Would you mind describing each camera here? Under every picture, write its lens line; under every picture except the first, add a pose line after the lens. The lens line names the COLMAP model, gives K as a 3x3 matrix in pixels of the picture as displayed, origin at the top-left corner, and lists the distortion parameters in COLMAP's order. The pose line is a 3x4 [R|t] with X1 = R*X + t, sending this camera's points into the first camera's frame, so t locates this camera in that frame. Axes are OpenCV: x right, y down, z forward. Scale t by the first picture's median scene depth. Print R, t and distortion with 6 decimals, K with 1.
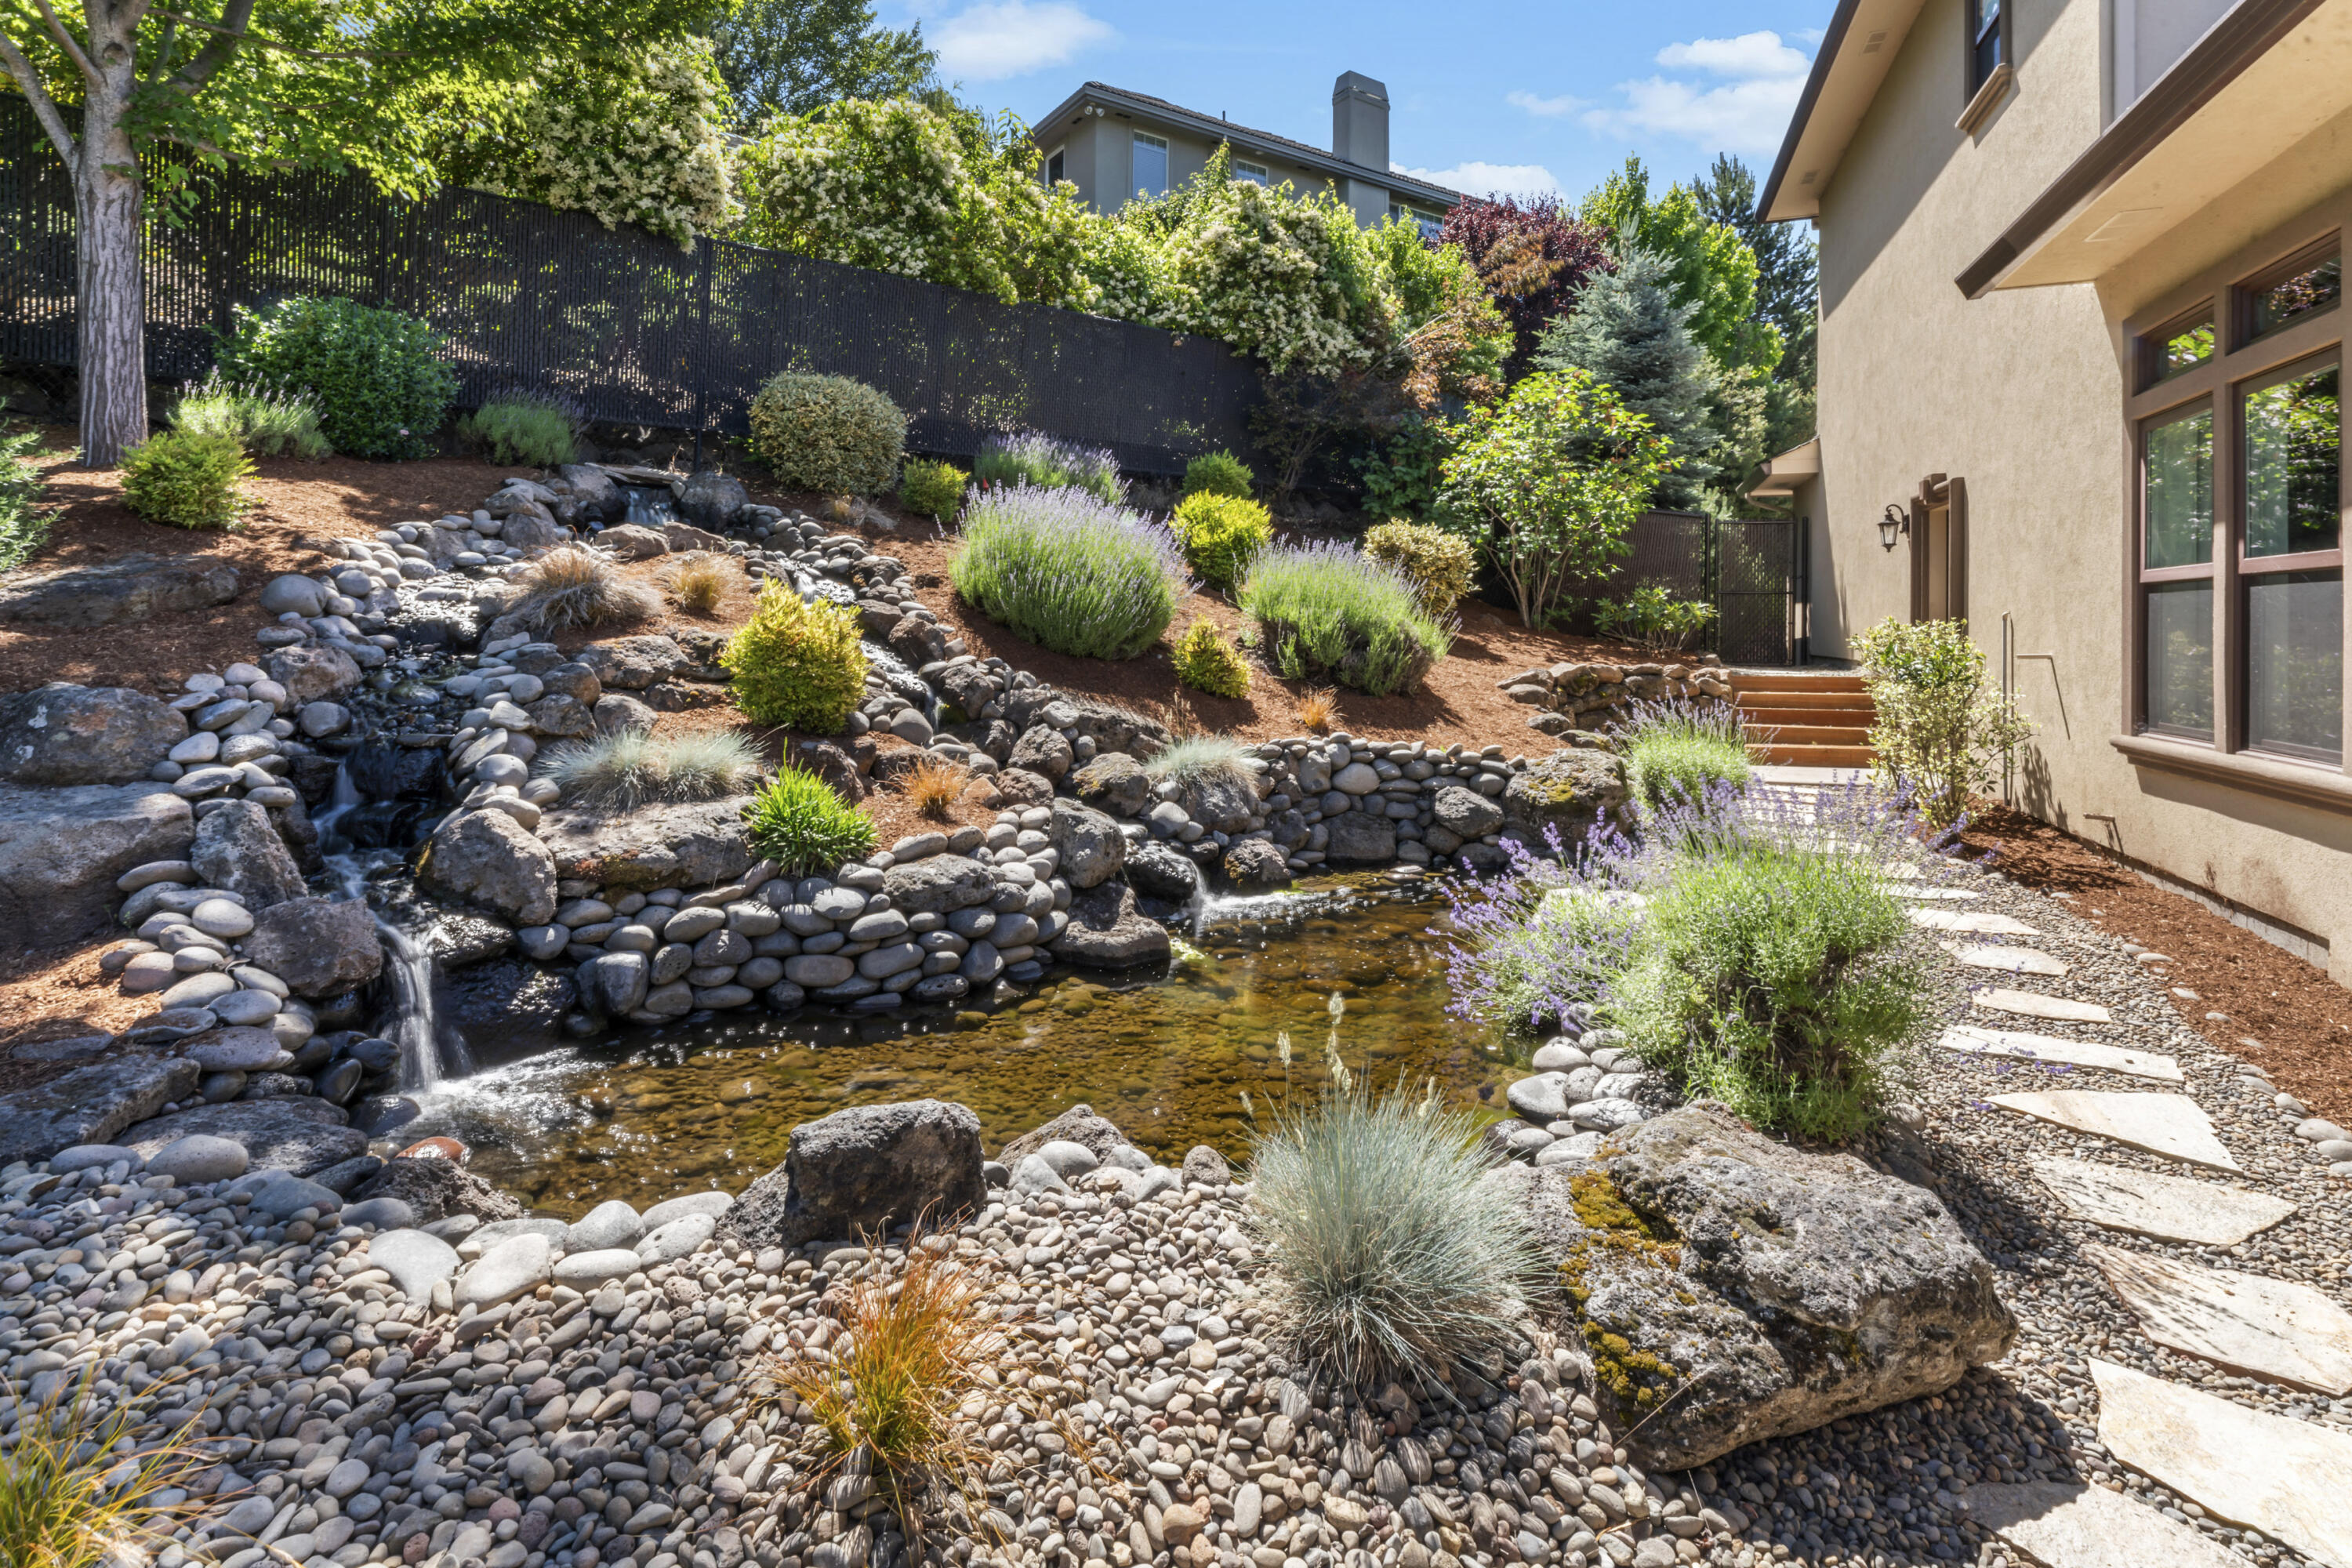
lens RADIAL K [[1064.2, 0, 1201.3], [0, 1064.2, 630.0], [0, 0, 1]] dist [-0.000503, -0.000152]
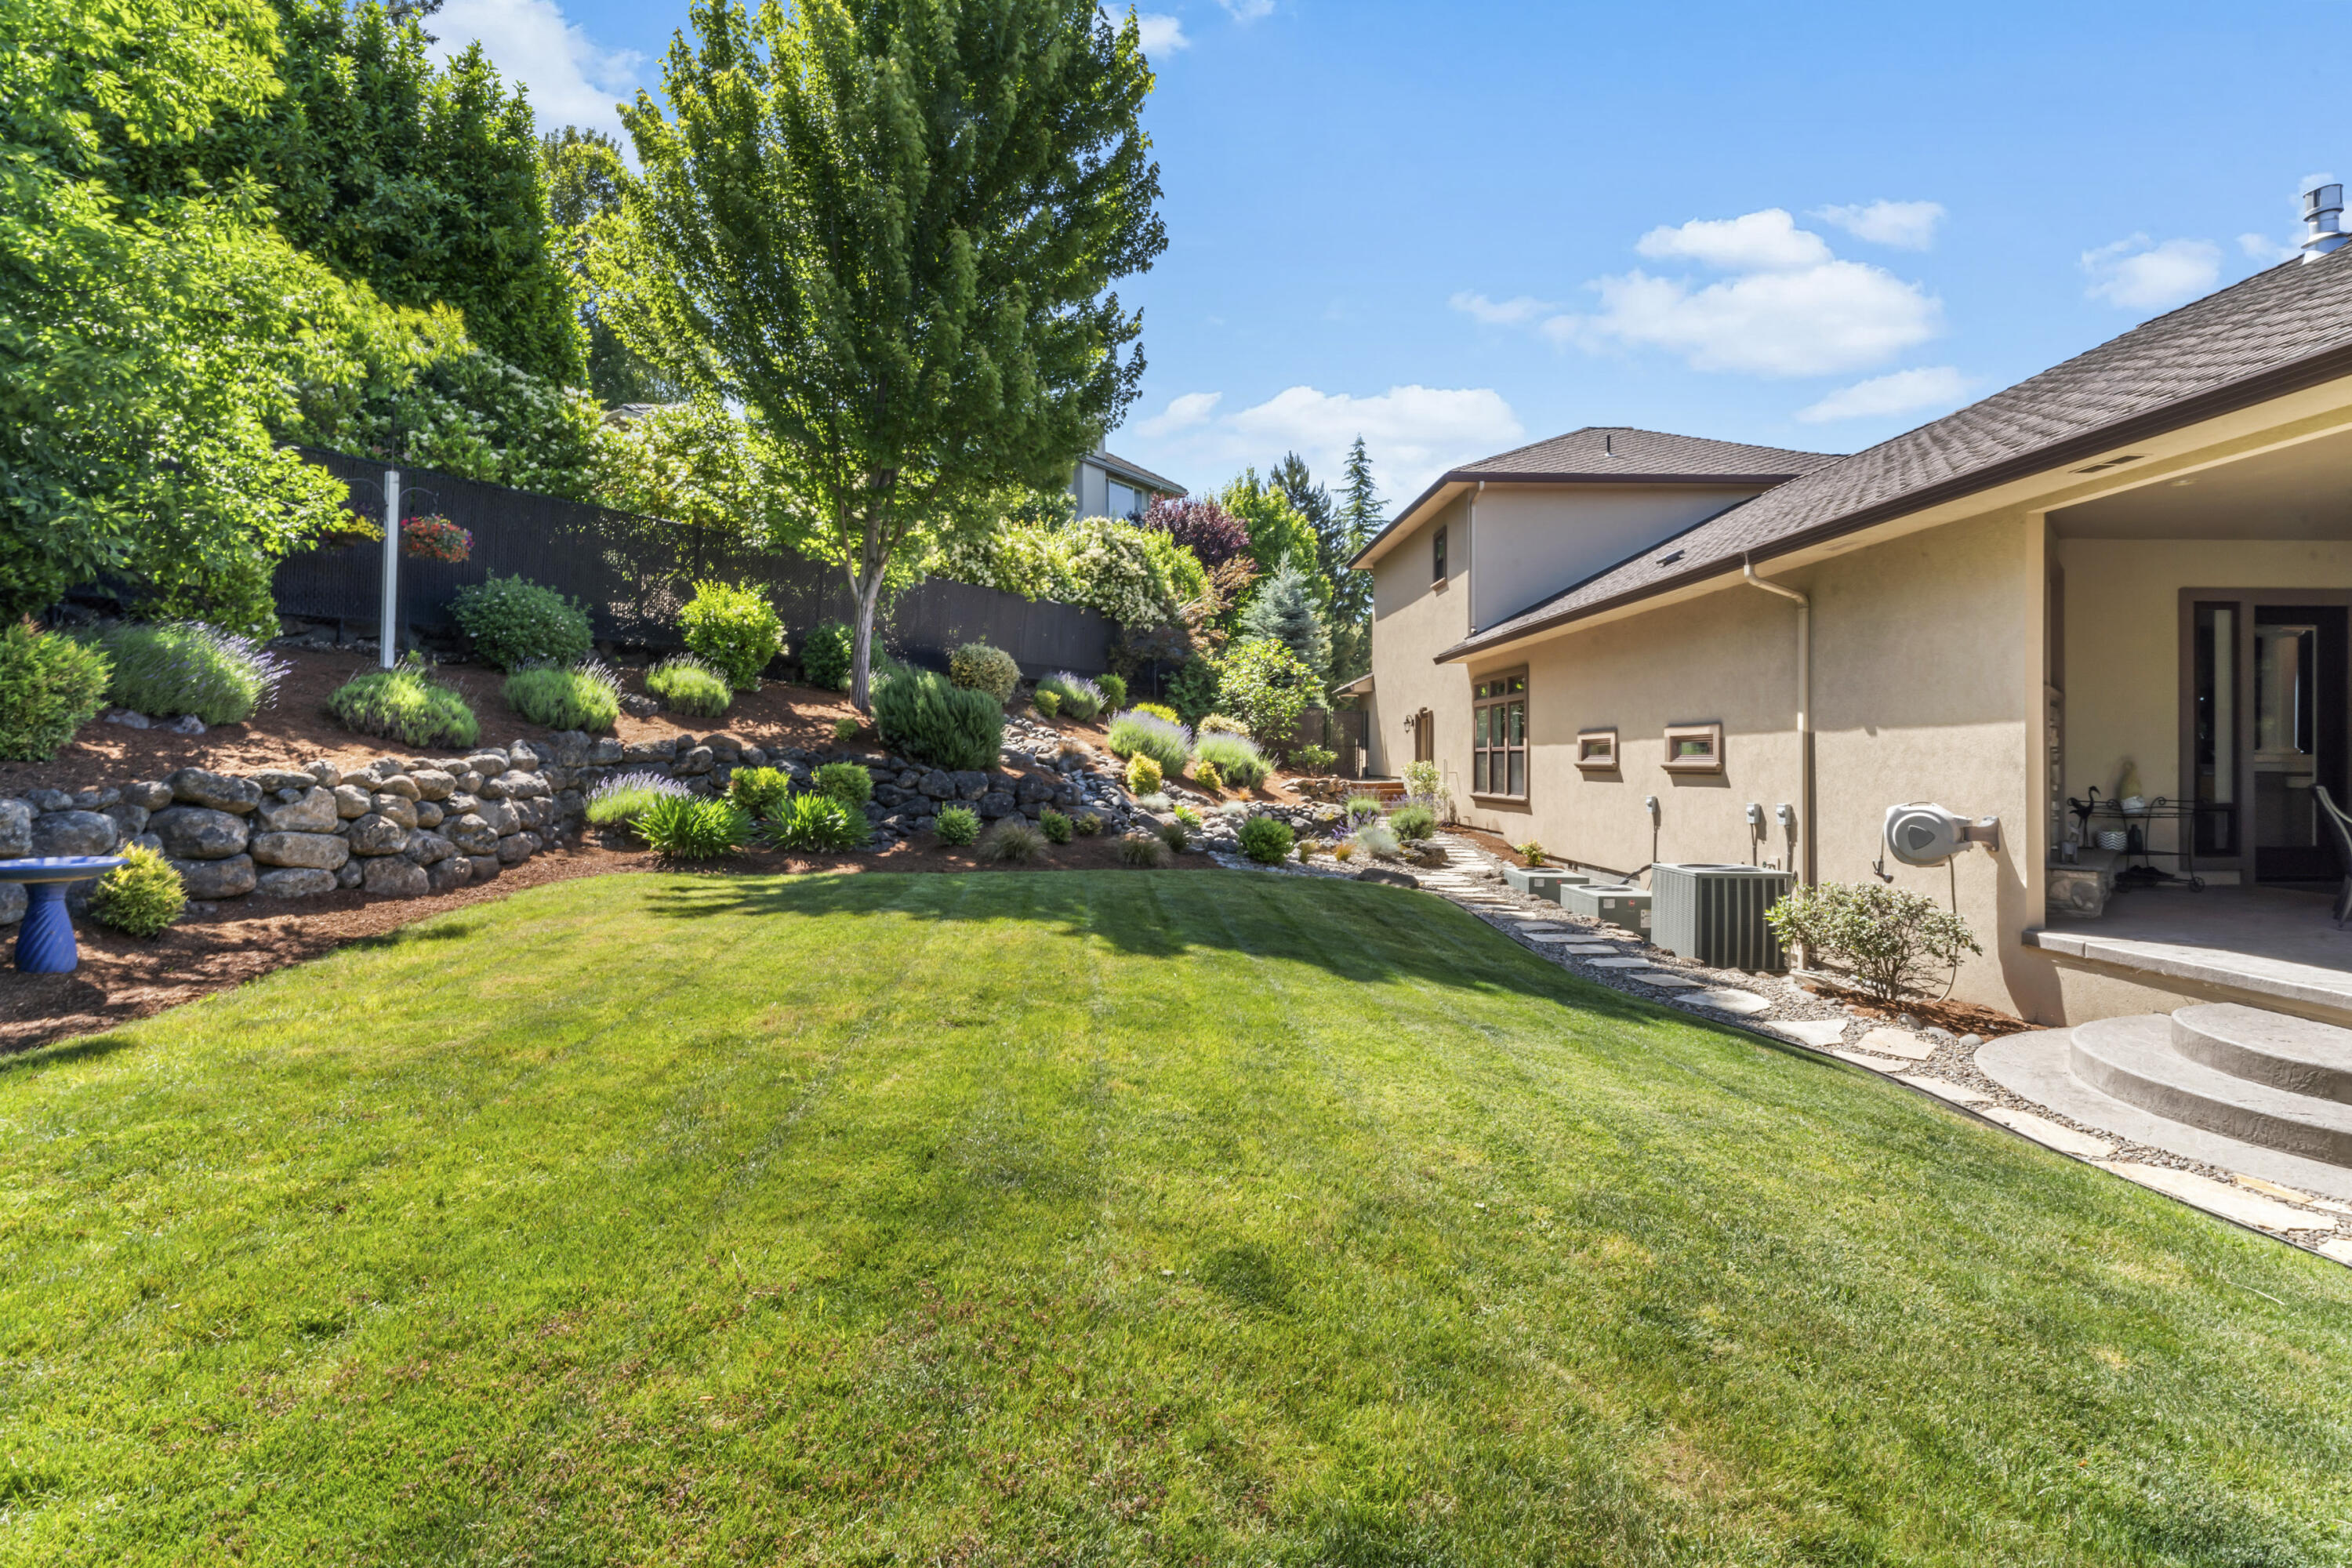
lens RADIAL K [[1064.2, 0, 1173.4], [0, 1064.2, 772.7], [0, 0, 1]] dist [-0.000503, -0.000152]
pose [[0.920662, -0.007826, 0.390282, -0.694724], [0.003976, 0.999935, 0.010670, -0.006462], [-0.390340, -0.008271, 0.920634, -0.907944]]
